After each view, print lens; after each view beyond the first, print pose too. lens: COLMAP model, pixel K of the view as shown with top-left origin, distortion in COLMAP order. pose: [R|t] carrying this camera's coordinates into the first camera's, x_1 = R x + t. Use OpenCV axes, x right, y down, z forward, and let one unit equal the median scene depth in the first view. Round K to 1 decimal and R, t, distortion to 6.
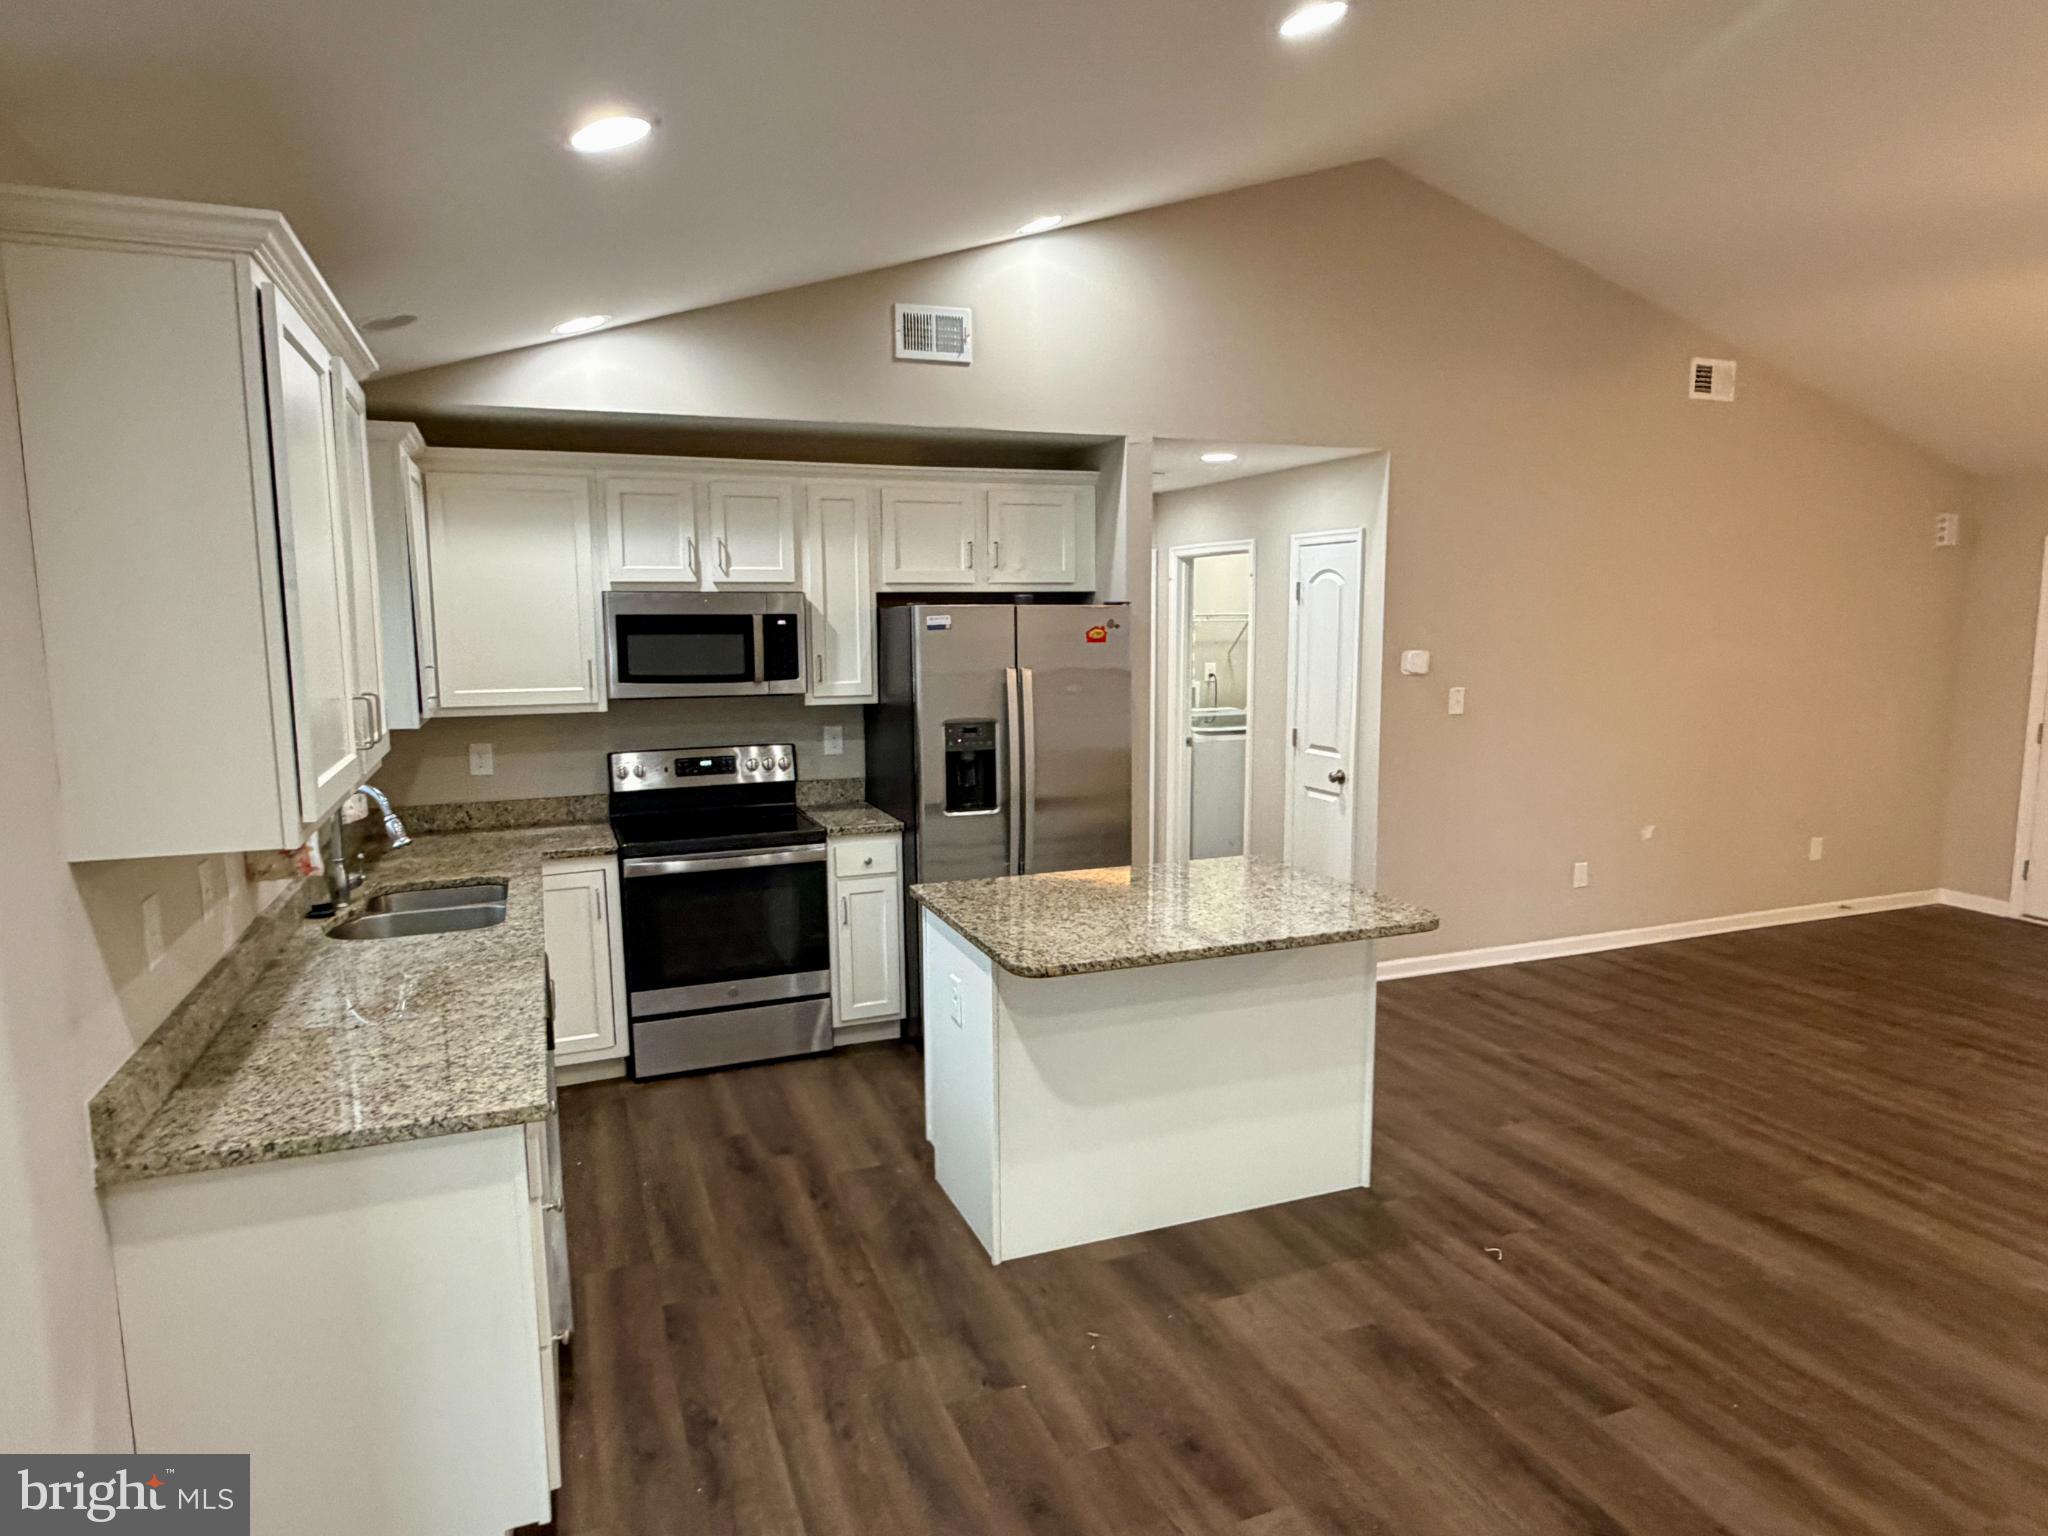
lens RADIAL K [[1241.0, 0, 1030.9], [0, 1241.0, 774.1], [0, 0, 1]] dist [0.000442, 0.001305]
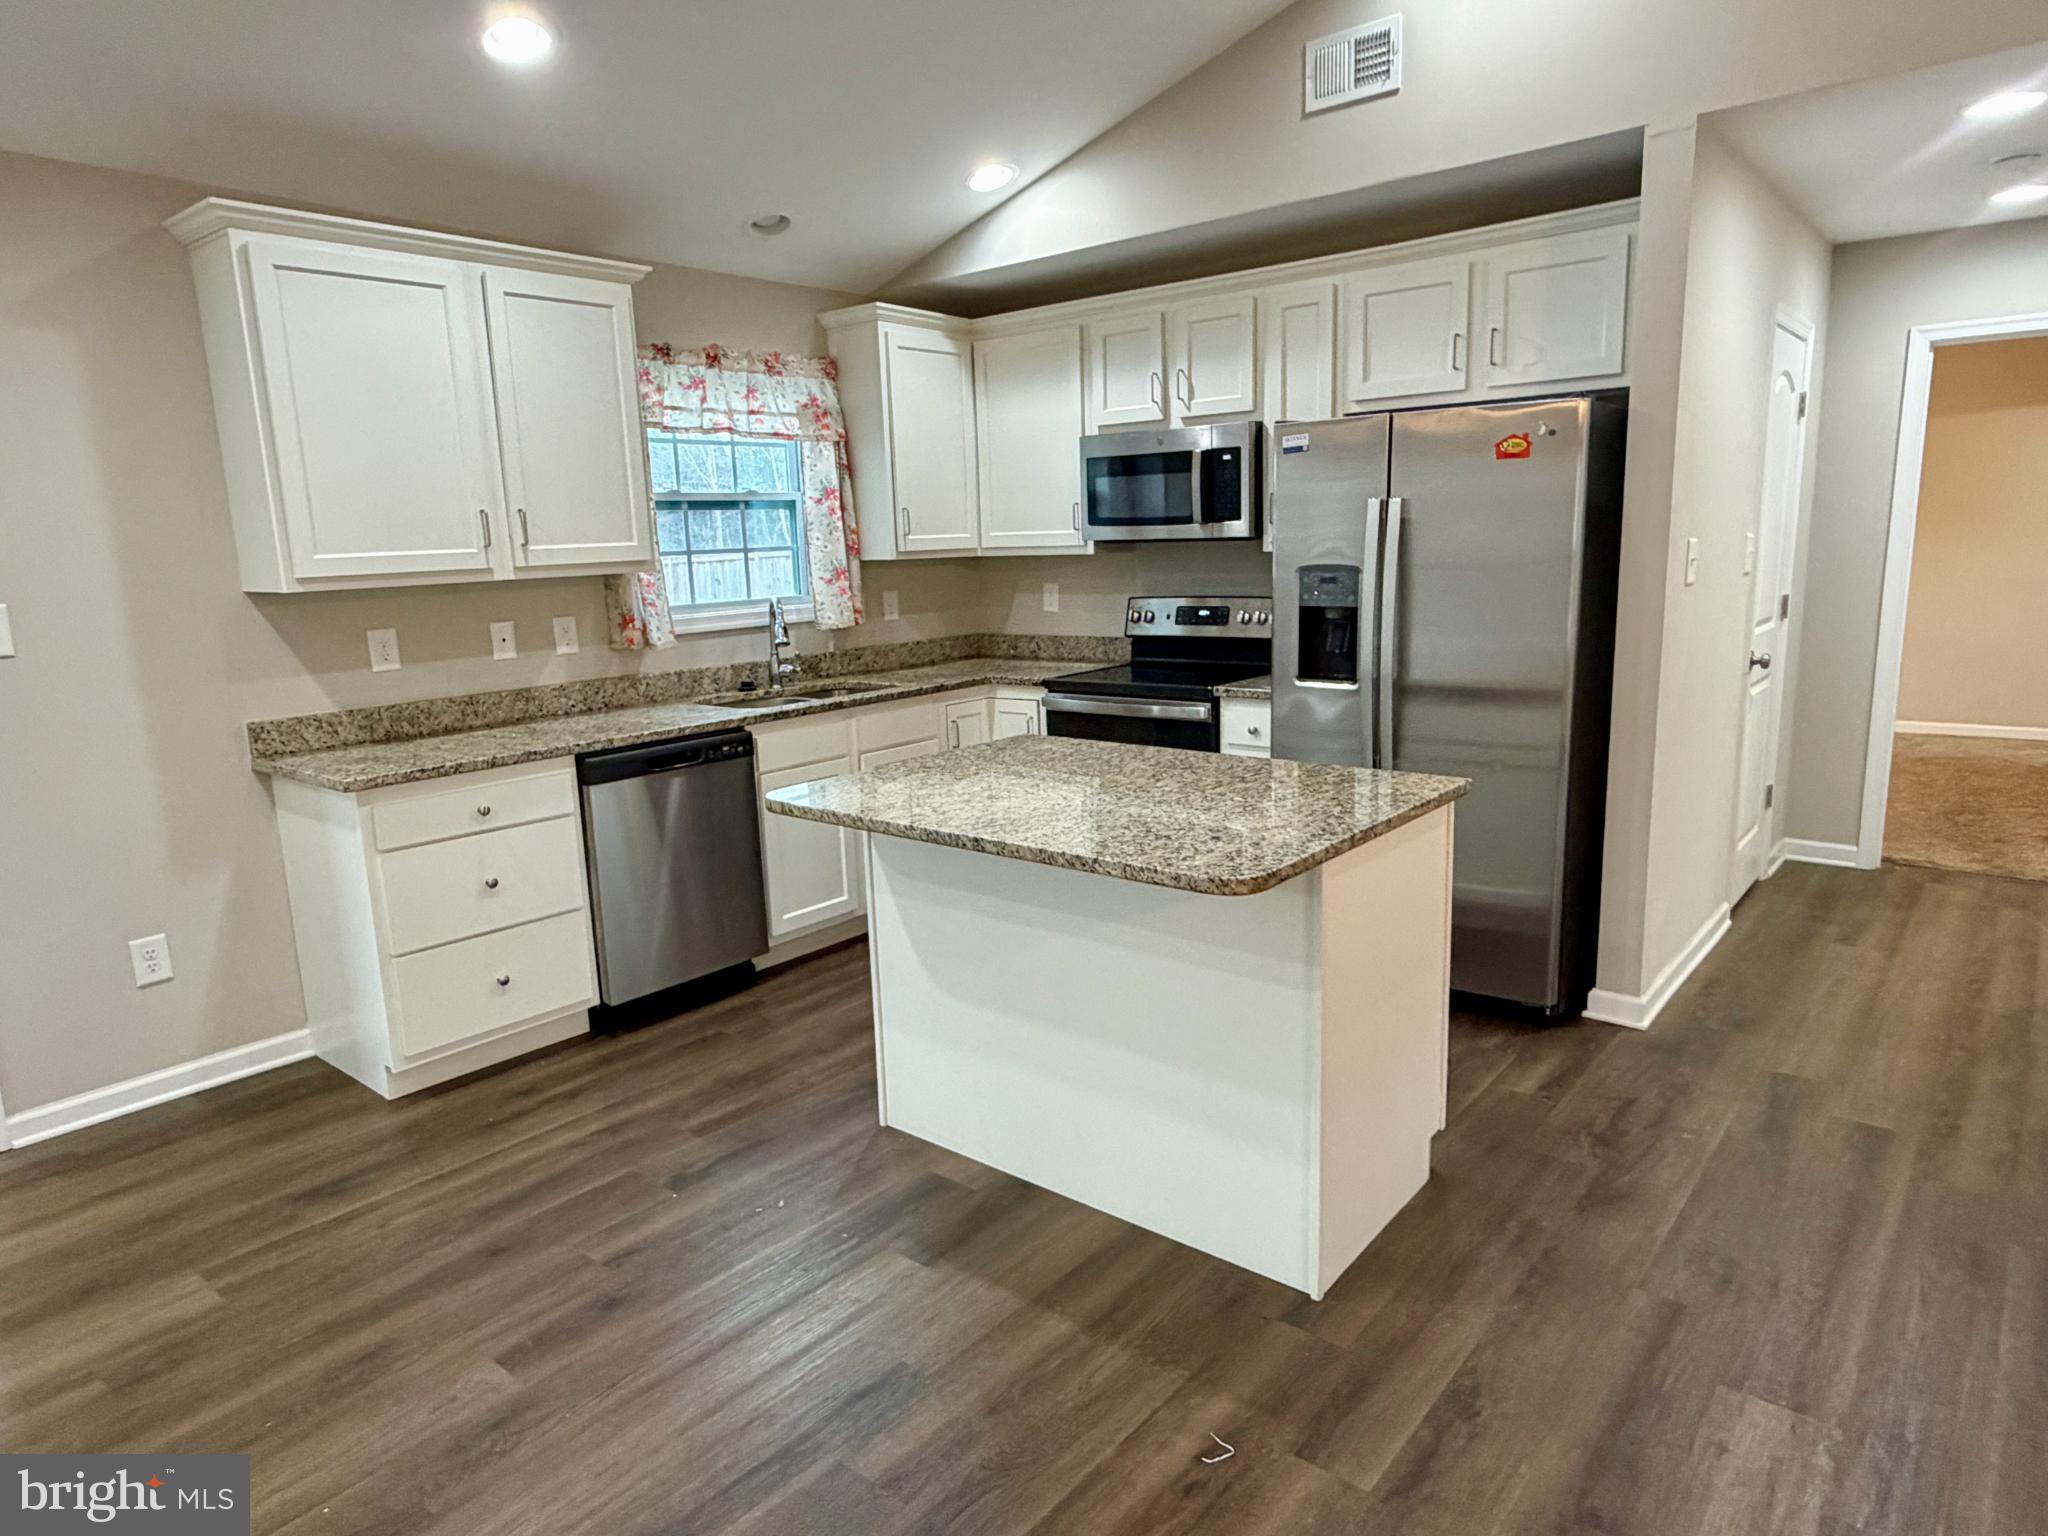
lens RADIAL K [[1241.0, 0, 1030.9], [0, 1241.0, 774.1], [0, 0, 1]] dist [0.000442, 0.001305]
pose [[0.479473, 0.159239, -0.862988, 0.578178], [-0.086433, 0.987187, 0.134134, -0.003355], [0.873289, 0.010277, 0.487093, 0.460524]]
